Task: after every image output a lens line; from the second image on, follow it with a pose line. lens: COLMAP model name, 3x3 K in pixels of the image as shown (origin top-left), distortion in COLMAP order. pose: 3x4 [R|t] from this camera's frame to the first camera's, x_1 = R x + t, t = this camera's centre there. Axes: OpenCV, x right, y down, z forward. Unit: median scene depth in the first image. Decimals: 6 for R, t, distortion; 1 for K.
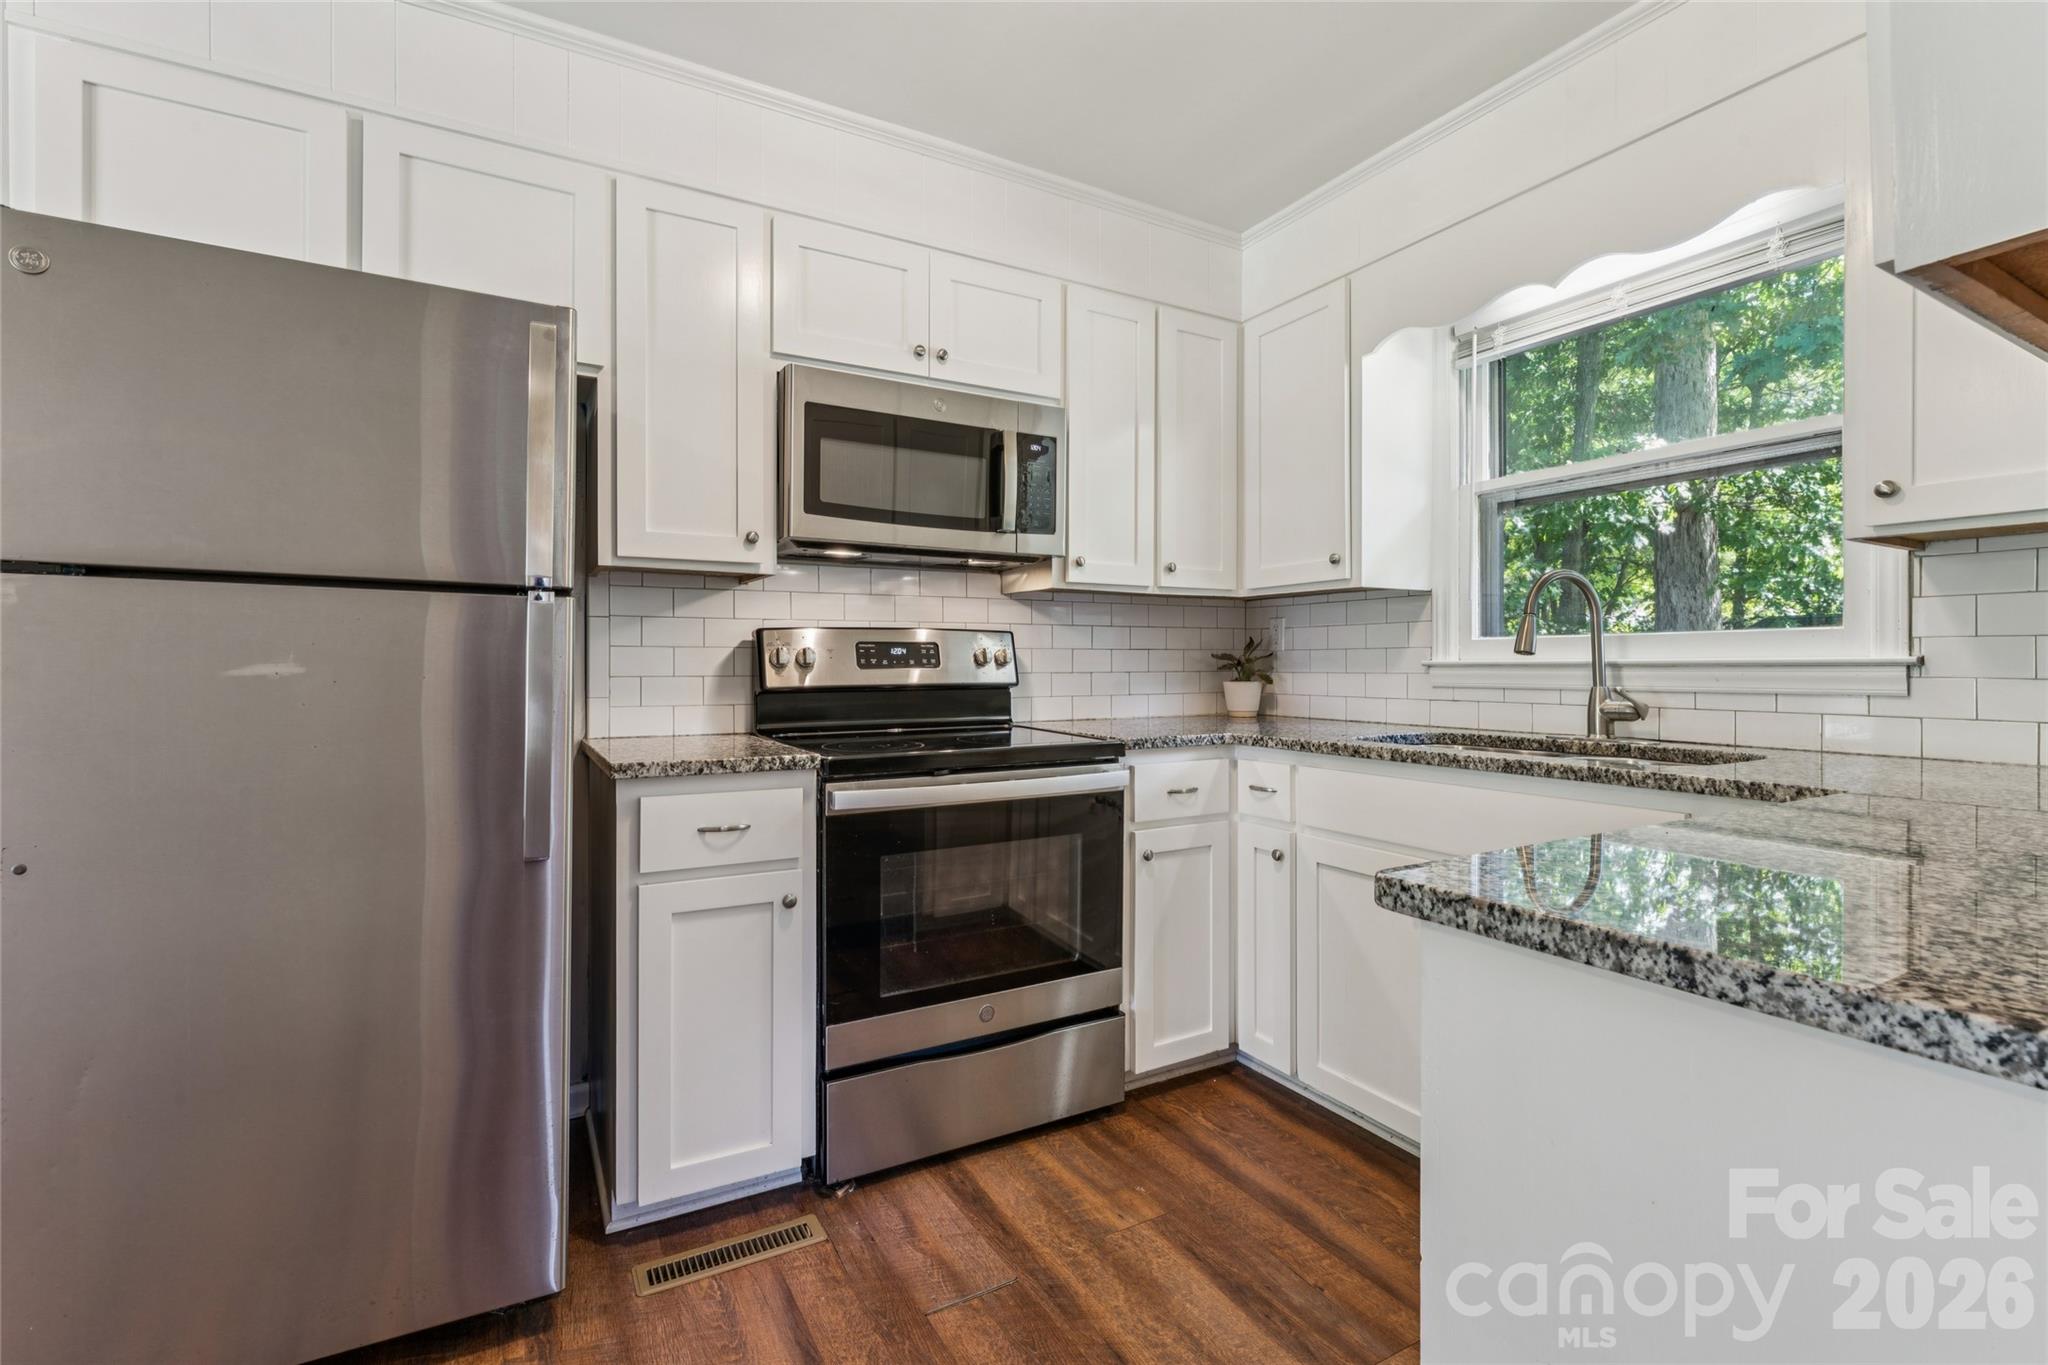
lens RADIAL K [[922.3, 0, 1026.1], [0, 922.3, 661.7], [0, 0, 1]] dist [-0.002468, -0.000323]
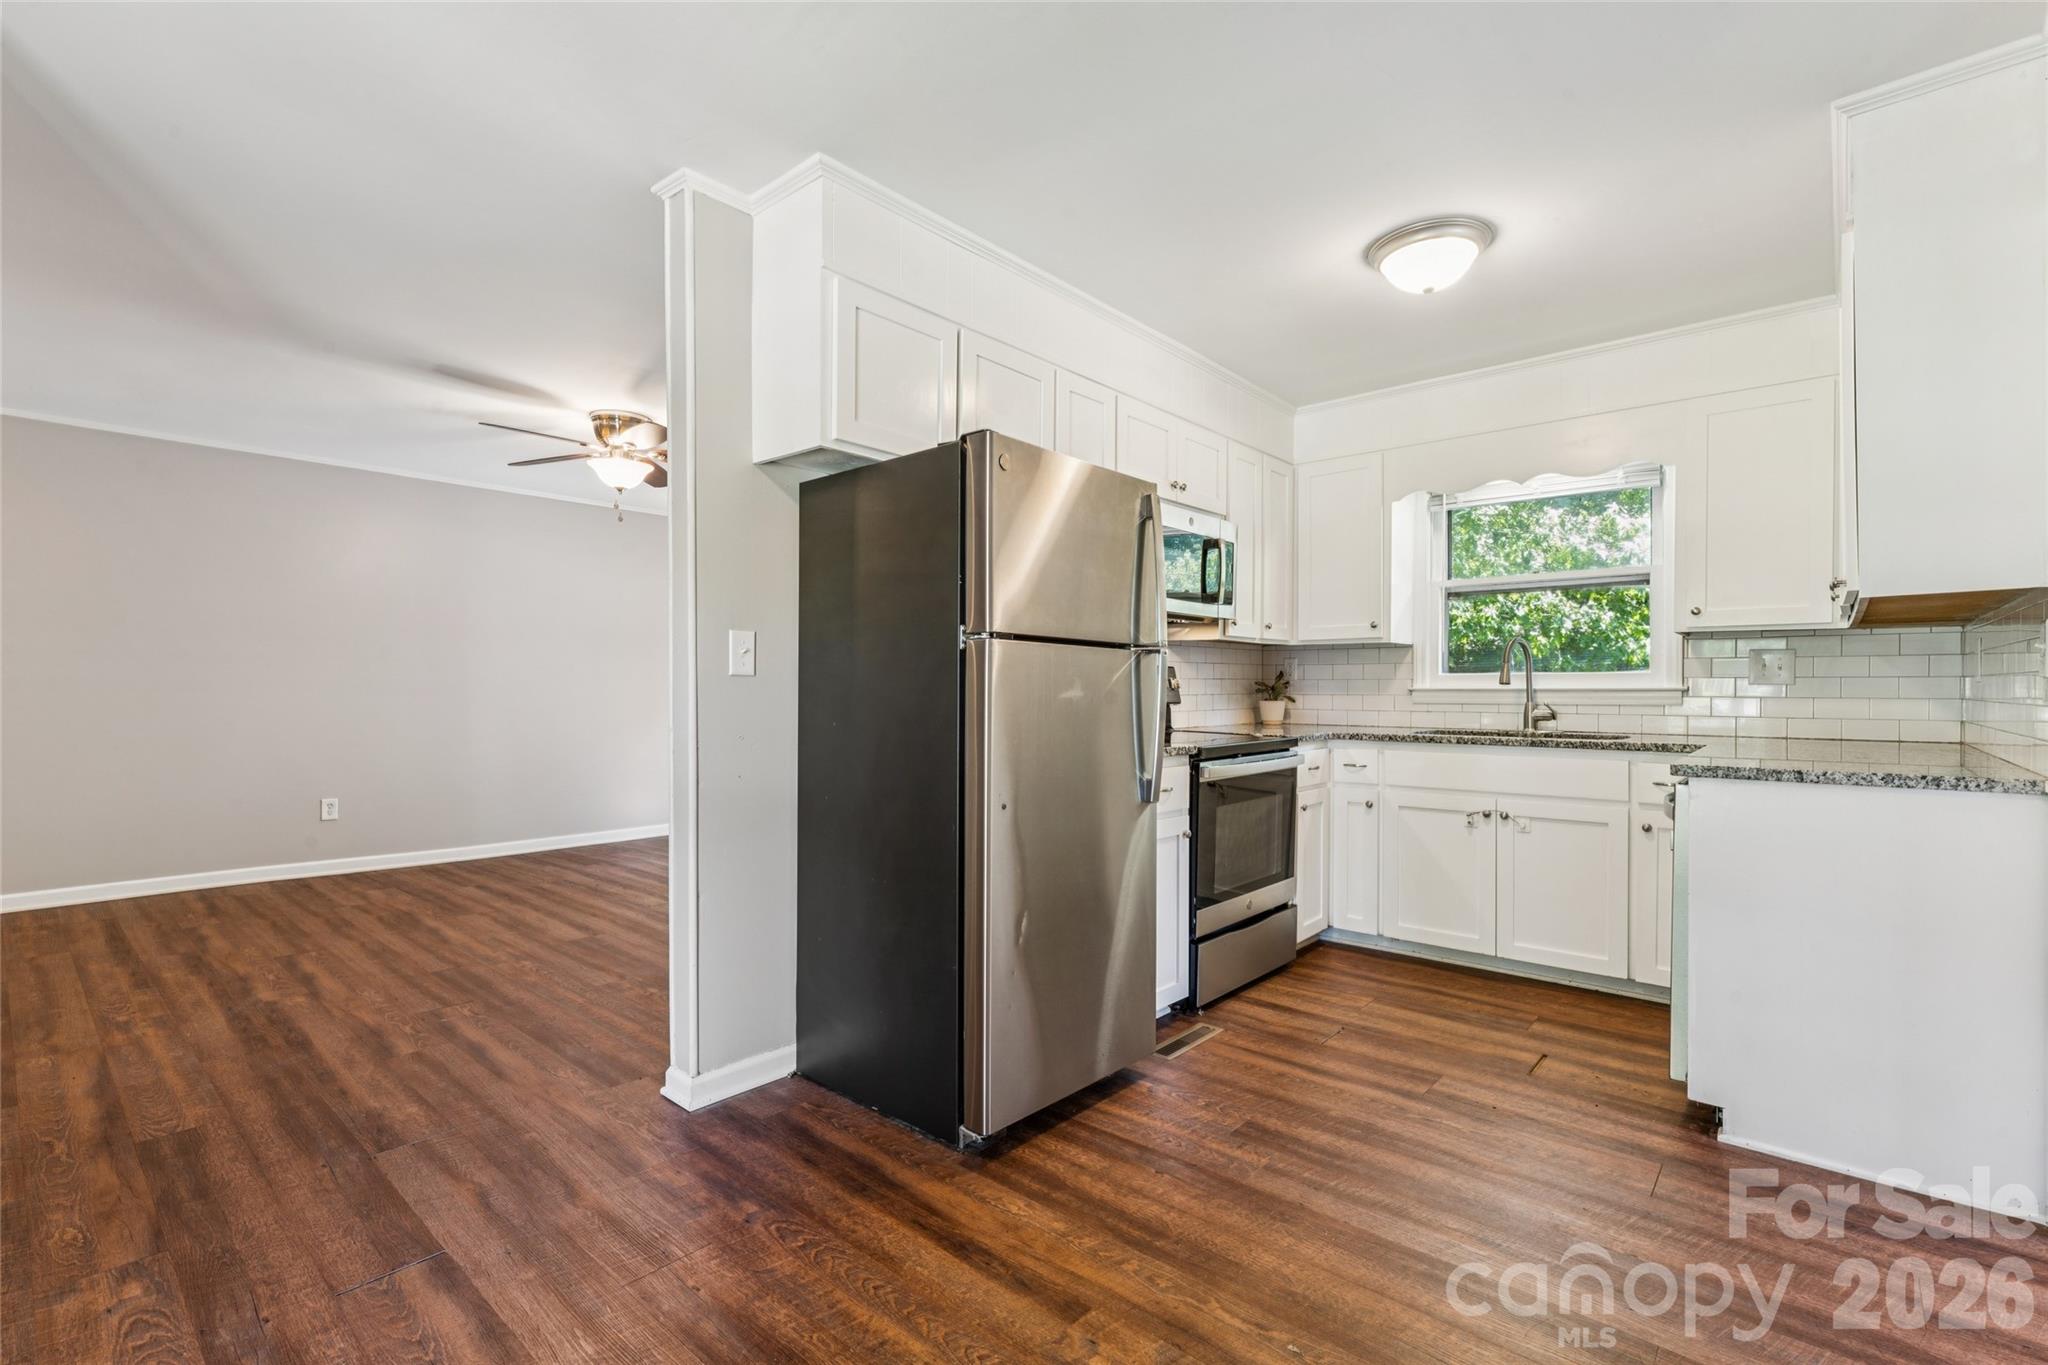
lens RADIAL K [[925.7, 0, 1014.6], [0, 925.7, 690.5], [0, 0, 1]] dist [-0.001383, -0.000397]
pose [[0.945184, 0.000147, 0.326539, -0.949448], [-0.002403, 0.999976, 0.006504, -0.005748], [-0.326530, -0.006933, 0.945161, -0.399692]]
